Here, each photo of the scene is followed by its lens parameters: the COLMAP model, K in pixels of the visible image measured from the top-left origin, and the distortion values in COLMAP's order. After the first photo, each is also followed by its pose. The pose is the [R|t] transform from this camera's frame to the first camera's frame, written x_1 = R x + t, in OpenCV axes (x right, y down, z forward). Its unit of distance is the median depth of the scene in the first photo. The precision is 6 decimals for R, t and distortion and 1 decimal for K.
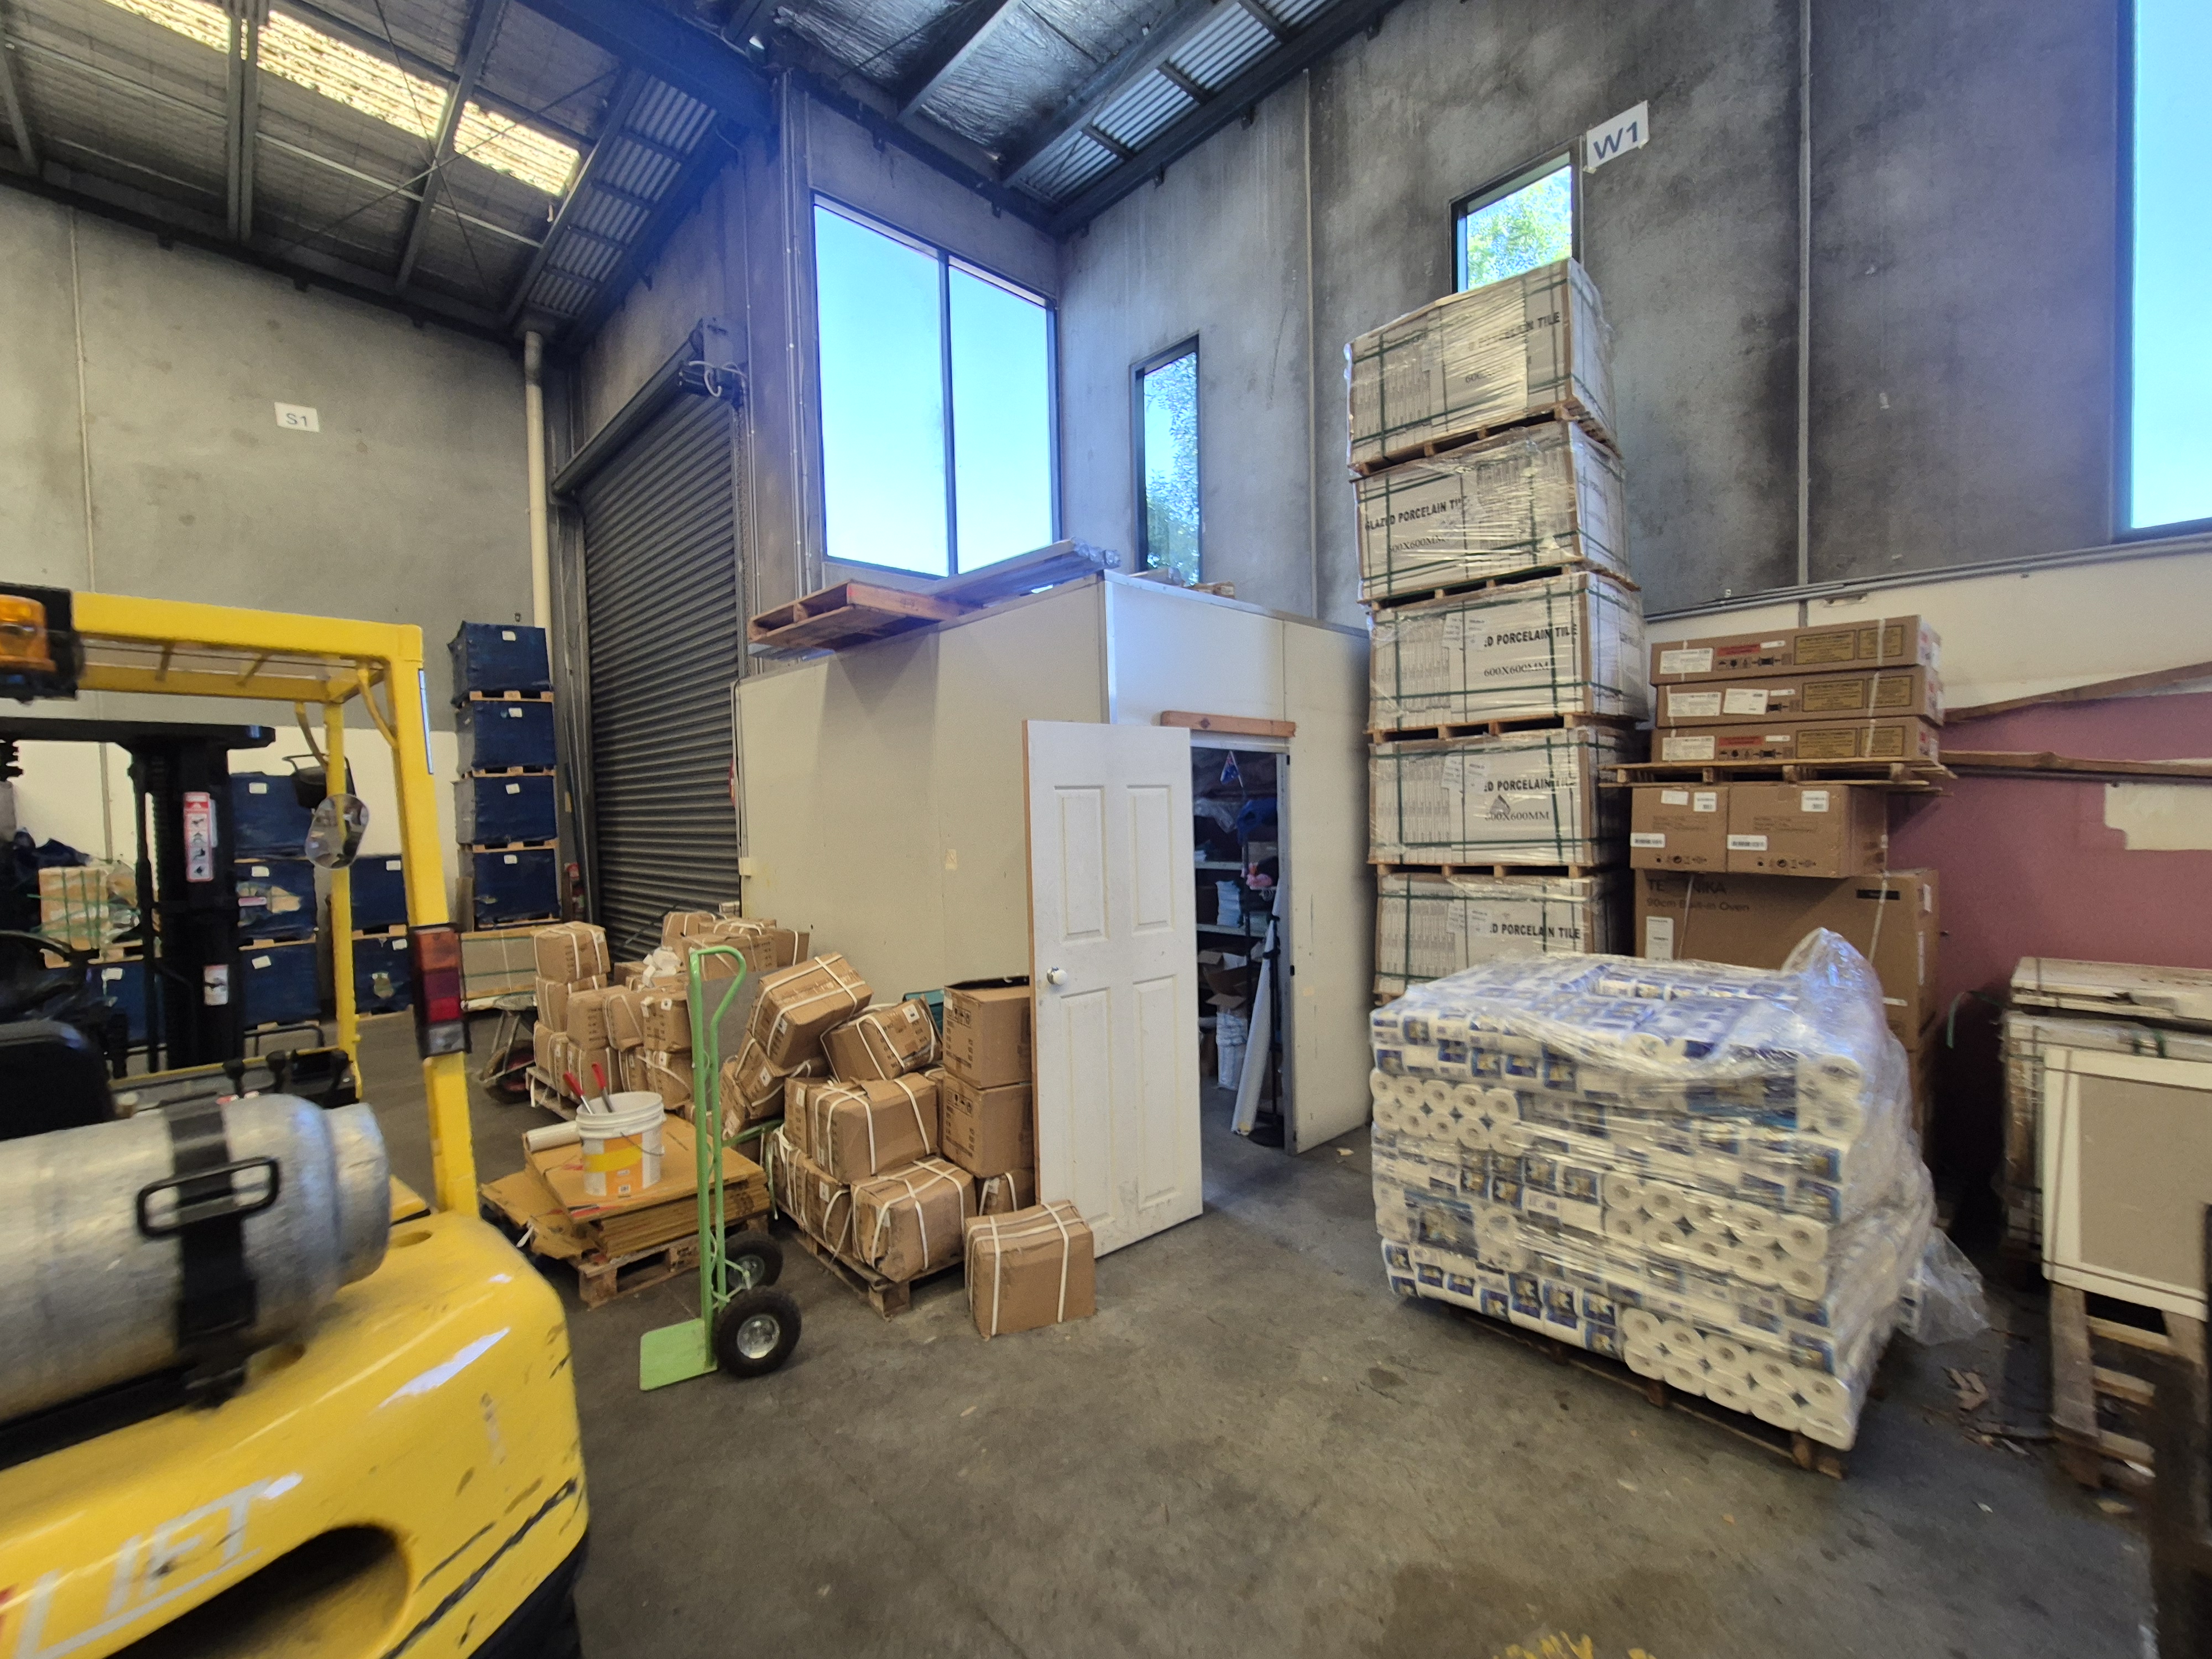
lens RADIAL K [[903.4, 0, 1101.5], [0, 903.4, 836.3], [0, 0, 1]] dist [0.000404, 0.000158]
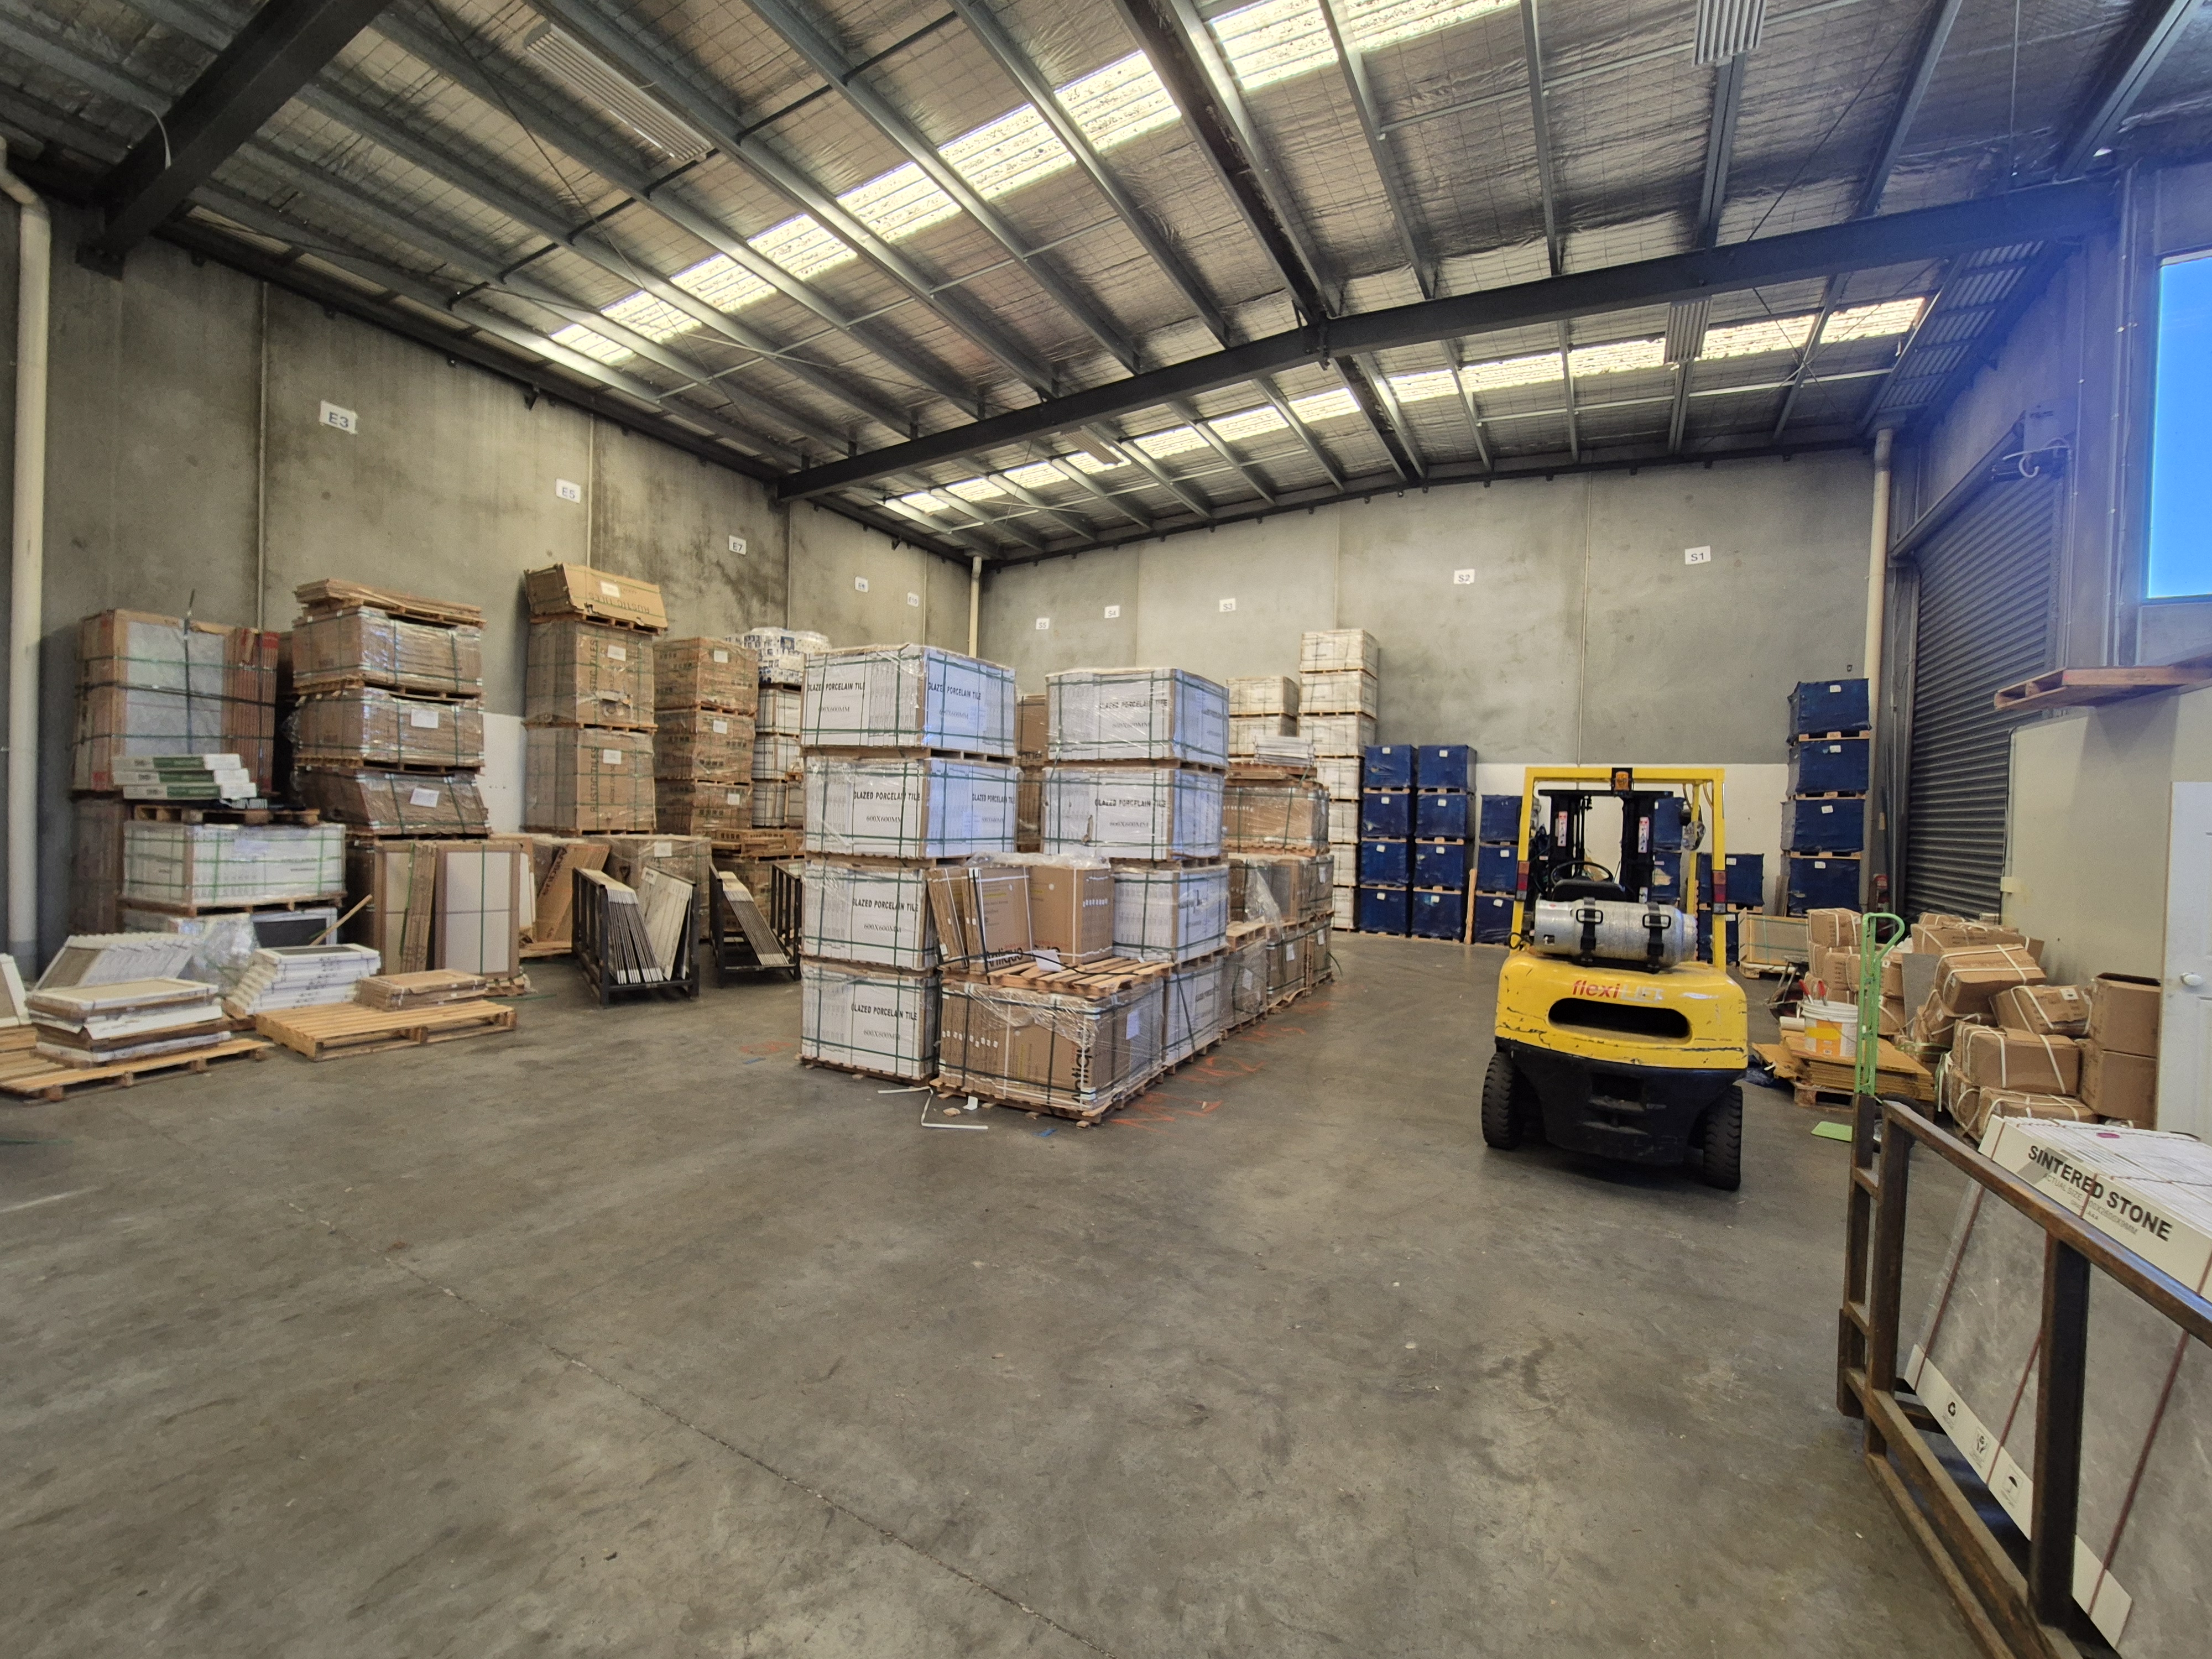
lens RADIAL K [[903.4, 0, 1095.3], [0, 903.4, 829.0], [0, 0, 1]] dist [0.000404, 0.000158]
pose [[0.273677, 0.050904, -0.960474, 0.300038], [-0.066905, 0.997187, 0.033786, 0.000405], [0.959492, 0.055014, 0.276312, -0.348560]]
